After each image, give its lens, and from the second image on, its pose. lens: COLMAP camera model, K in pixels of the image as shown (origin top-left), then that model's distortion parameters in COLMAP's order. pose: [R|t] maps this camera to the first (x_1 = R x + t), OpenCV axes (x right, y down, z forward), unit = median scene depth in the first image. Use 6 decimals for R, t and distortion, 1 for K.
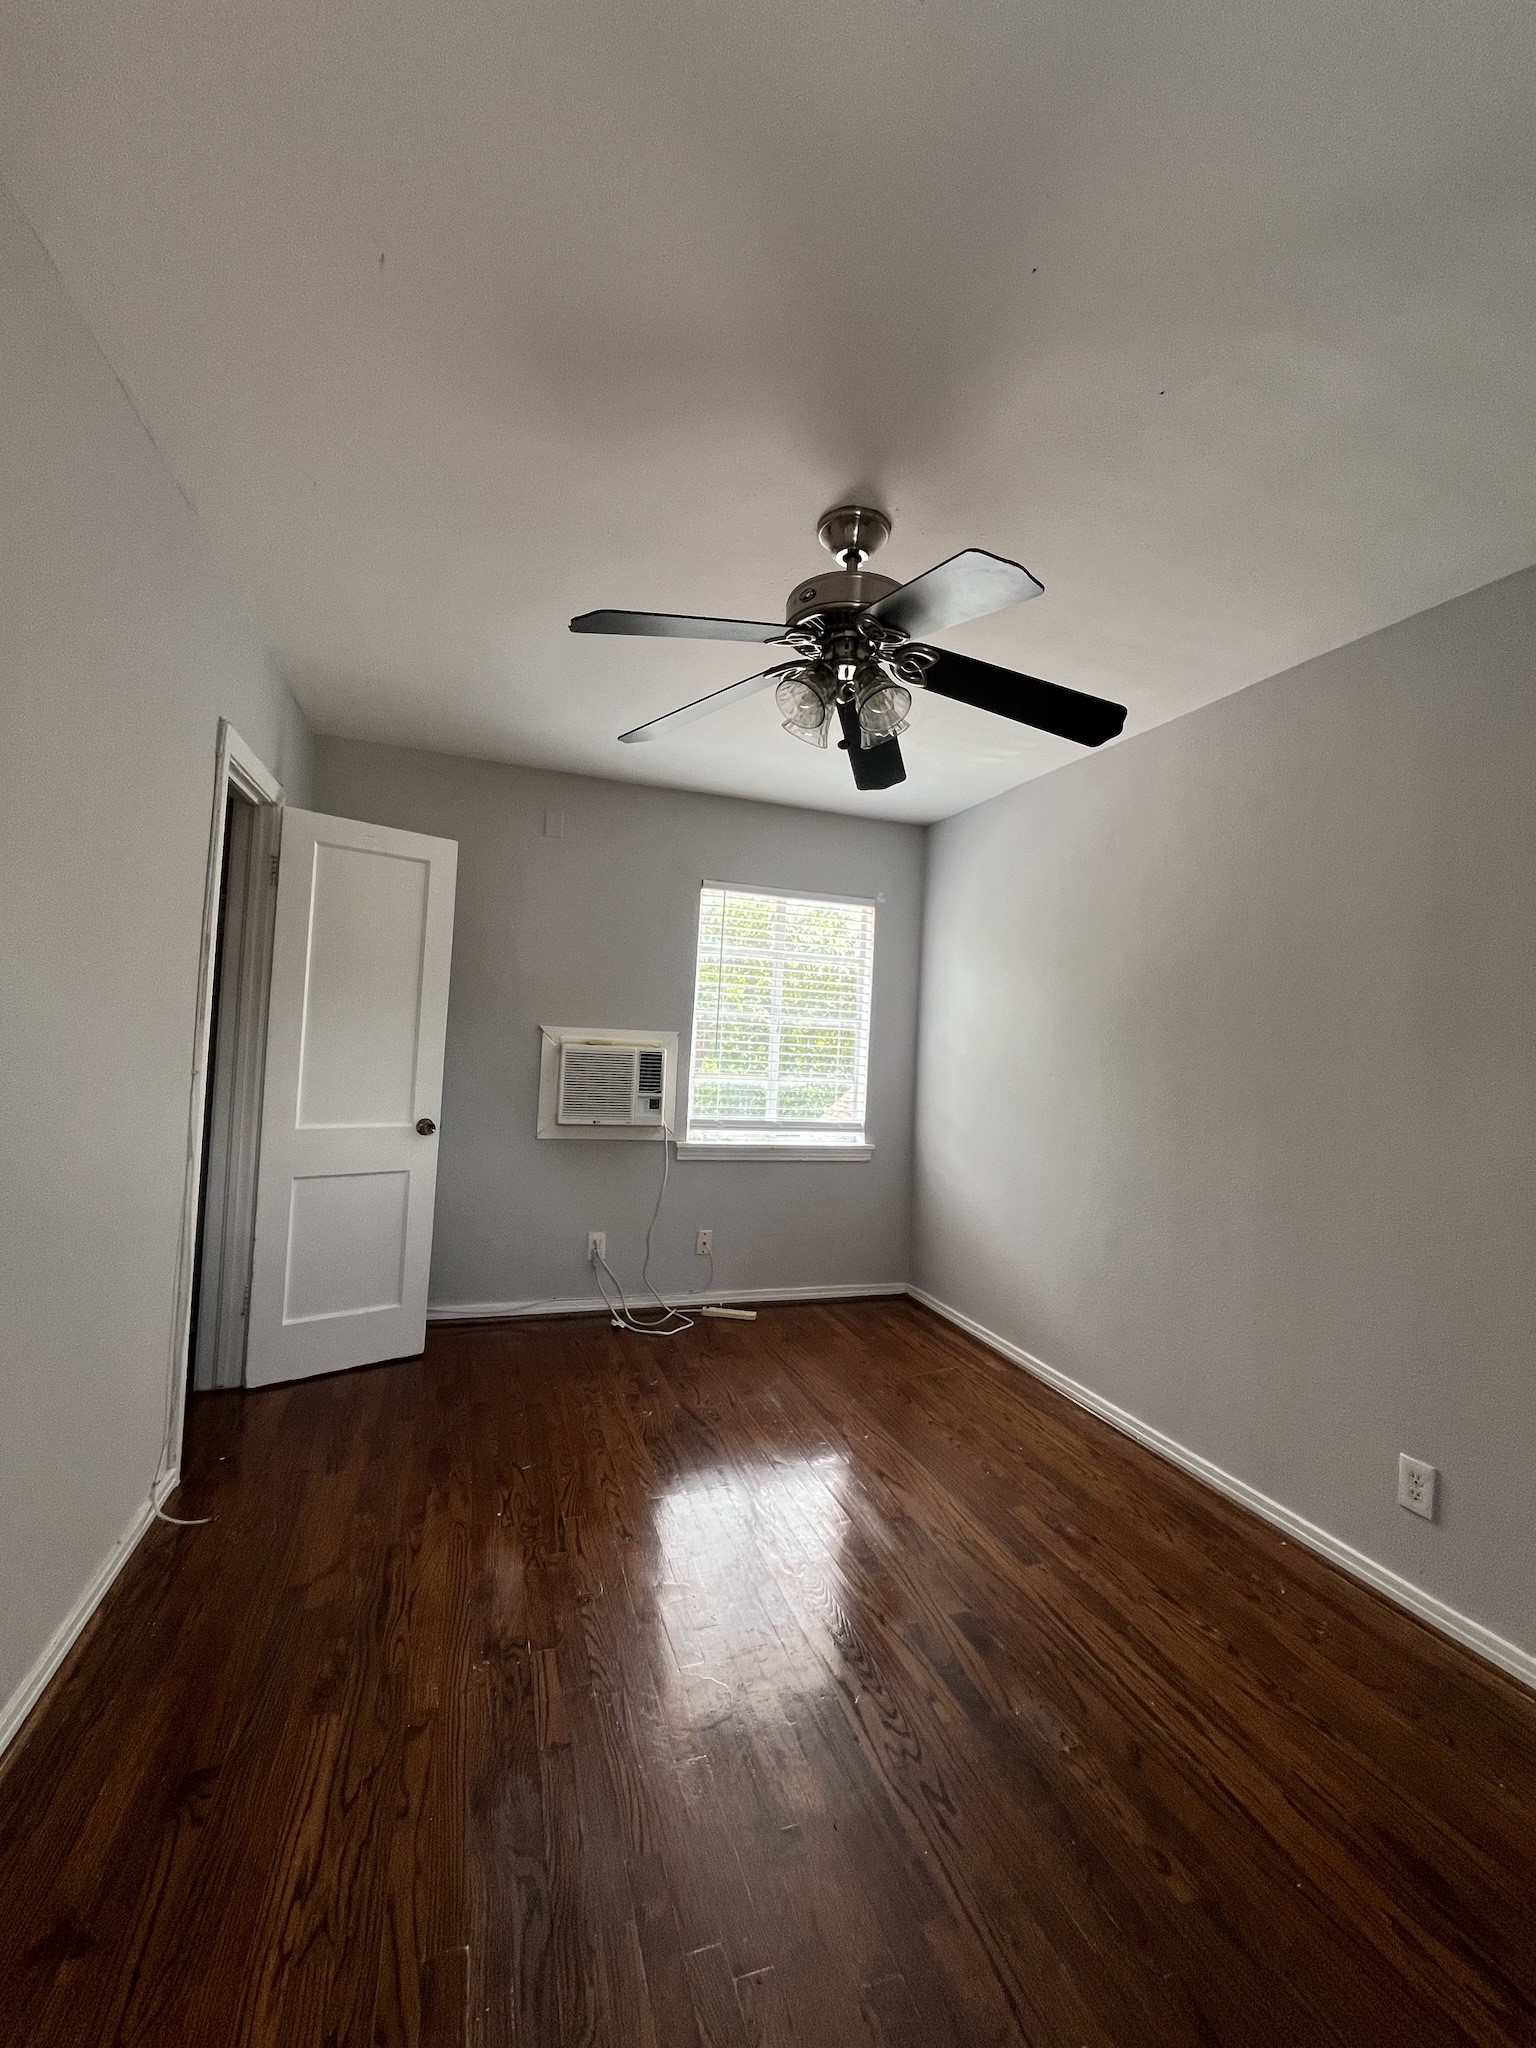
lens RADIAL K [[827.1, 0, 763.8], [0, 827.1, 1026.4], [0, 0, 1]] dist [-0.002766, -0.000396]
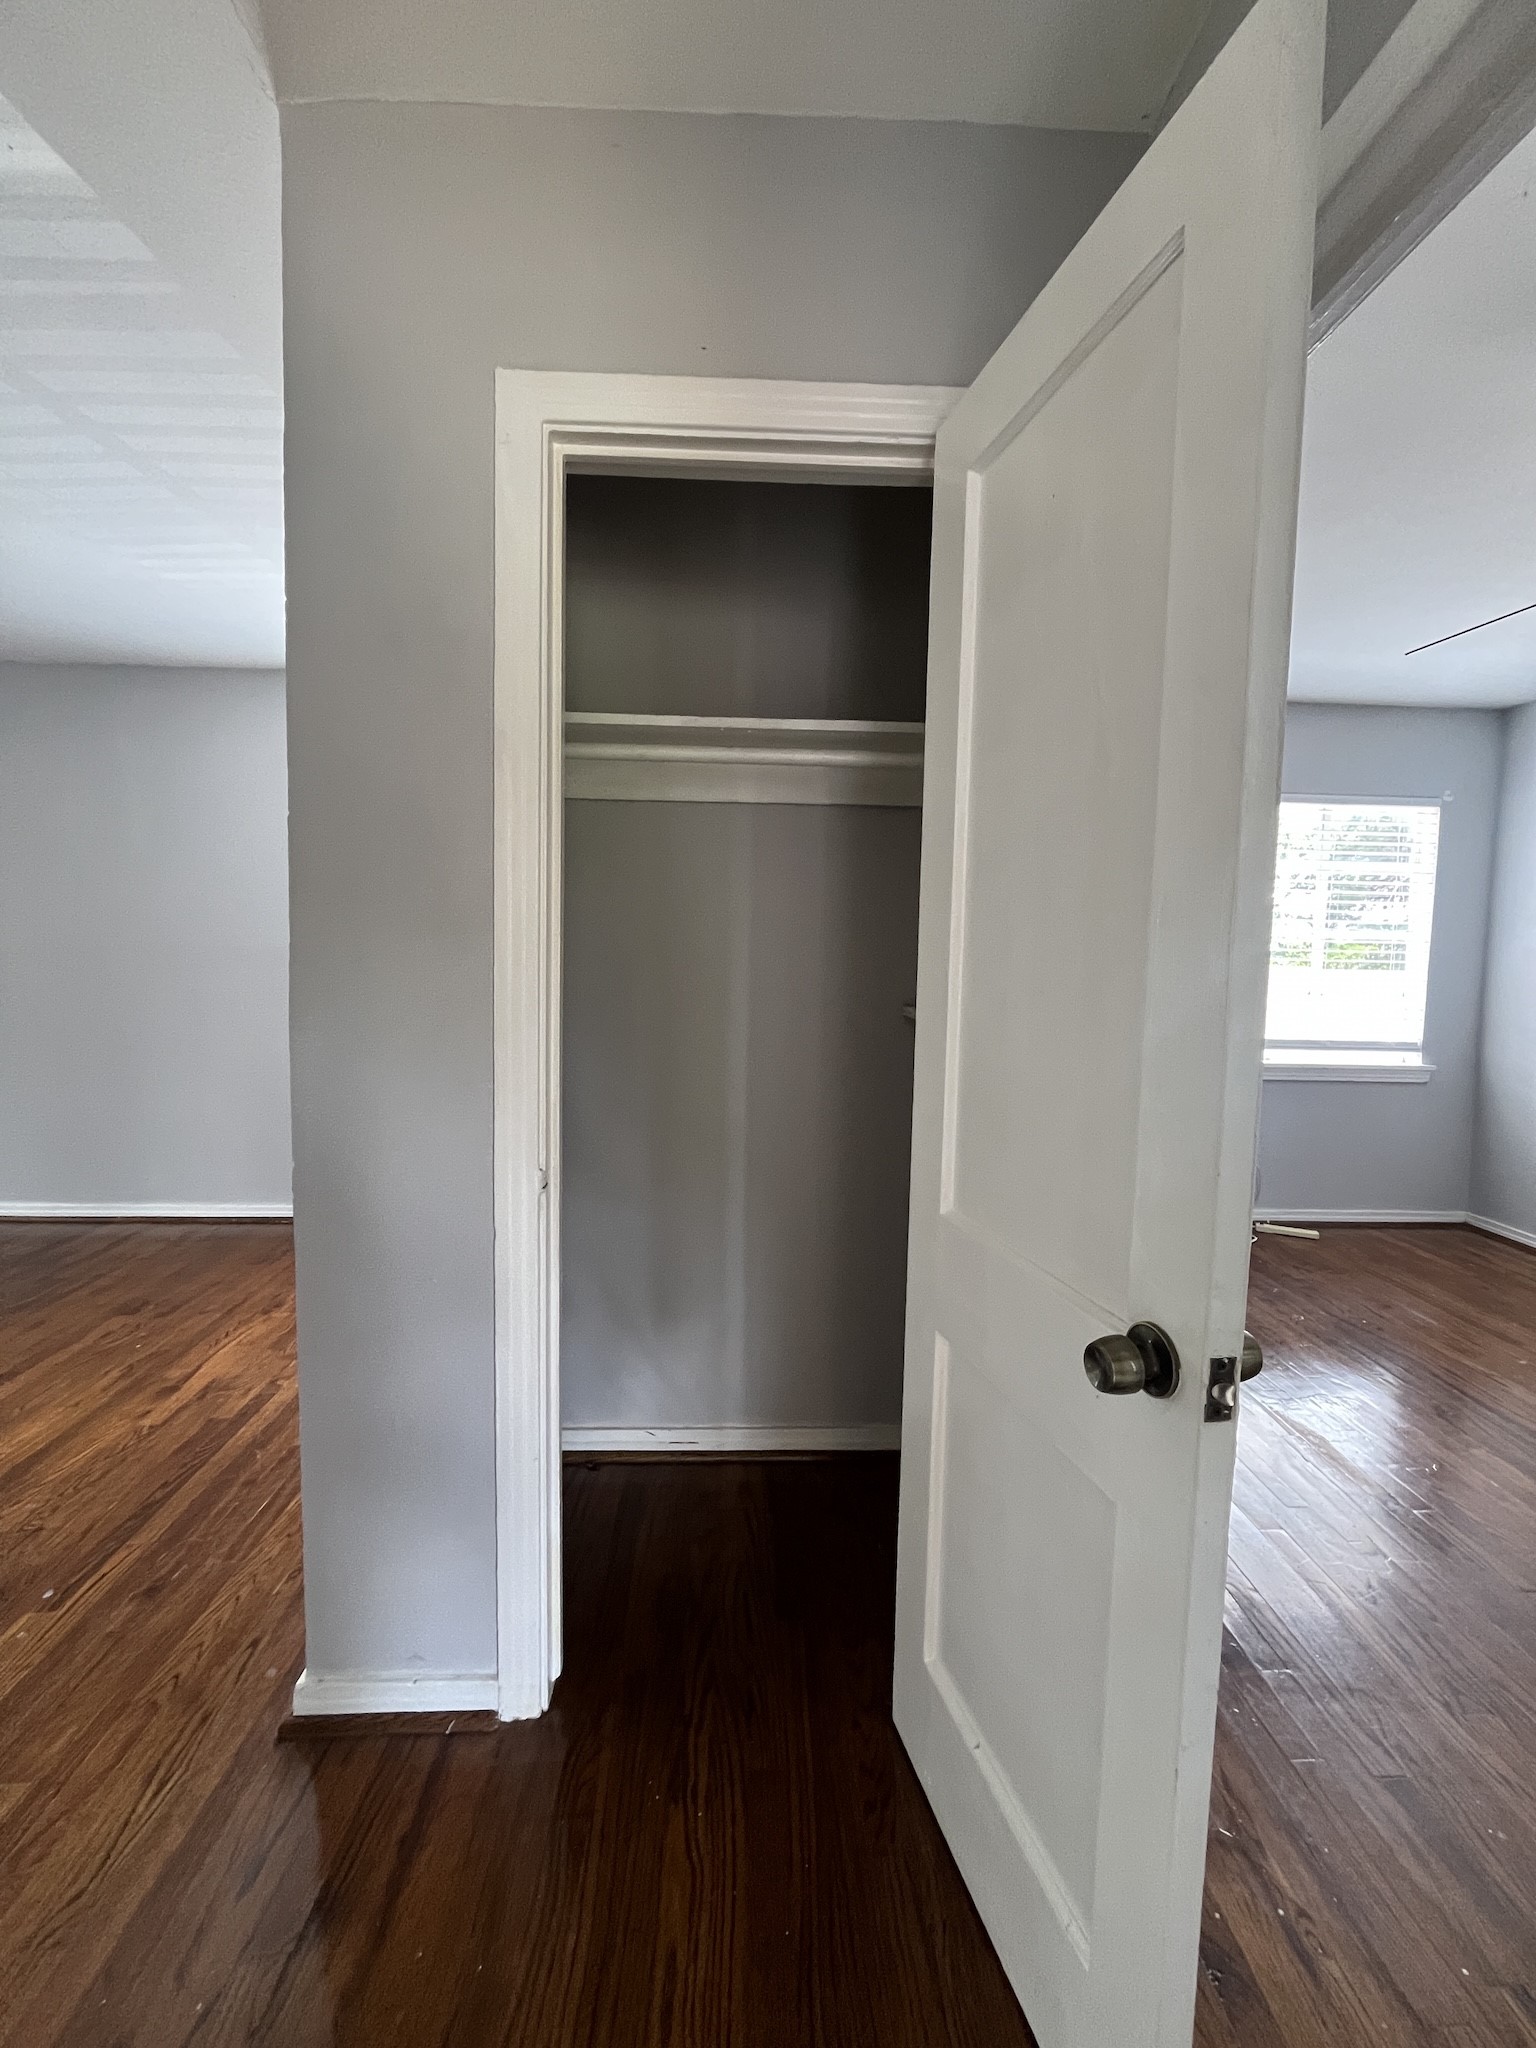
lens RADIAL K [[827.1, 0, 763.6], [0, 827.1, 1019.6], [0, 0, 1]] dist [-0.002766, -0.000396]
pose [[0.952747, -0.008490, -0.303646, -0.312551], [0.036209, 0.995656, 0.085775, -0.016239], [0.301599, -0.092716, 0.948916, -0.112542]]
